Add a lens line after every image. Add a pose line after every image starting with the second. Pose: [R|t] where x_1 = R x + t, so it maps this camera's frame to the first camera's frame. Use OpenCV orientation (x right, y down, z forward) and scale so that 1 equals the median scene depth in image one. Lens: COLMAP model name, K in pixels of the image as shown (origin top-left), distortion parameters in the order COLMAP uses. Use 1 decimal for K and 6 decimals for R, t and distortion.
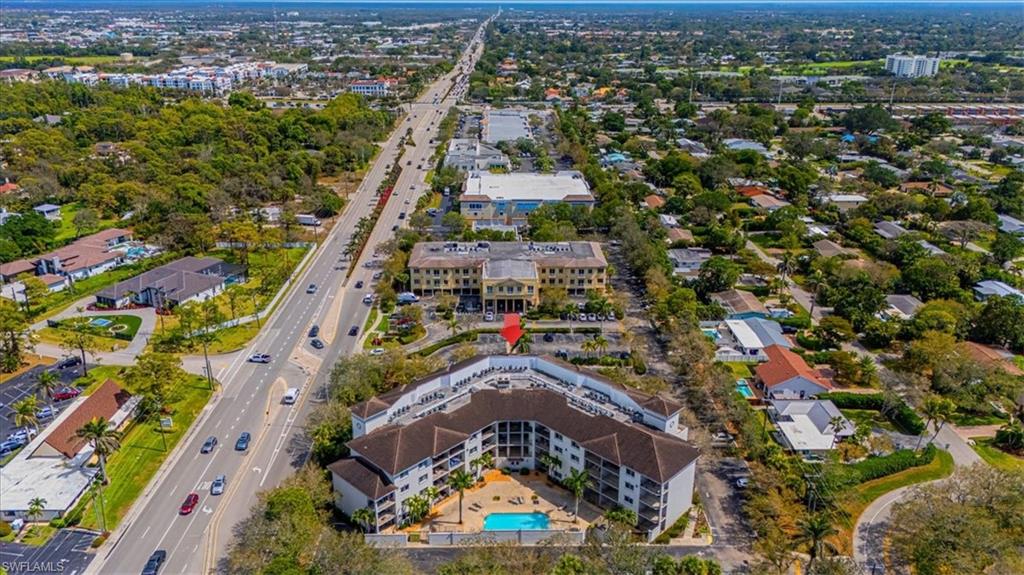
lens RADIAL K [[749.1, 0, 512.0], [0, 749.1, 287.5], [0, 0, 1]] dist [0.100300, -0.000028]
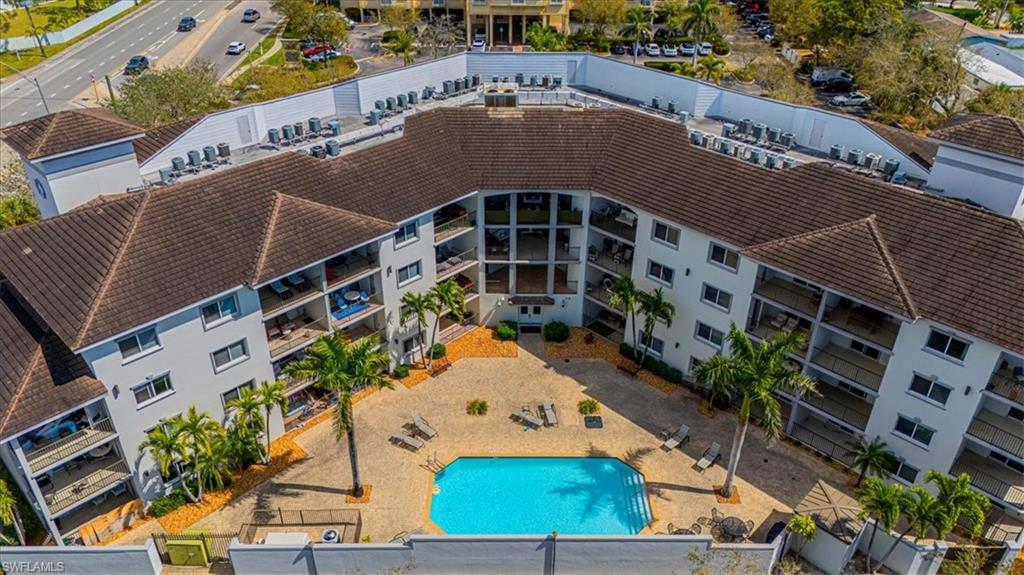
lens RADIAL K [[749.1, 0, 512.0], [0, 749.1, 287.5], [0, 0, 1]] dist [0.100300, -0.000028]
pose [[0.999938, 0.010126, -0.004544, -0.003523], [-0.009059, 0.981164, 0.192963, 0.158133], [0.006413, -0.192910, 0.981195, 0.669671]]
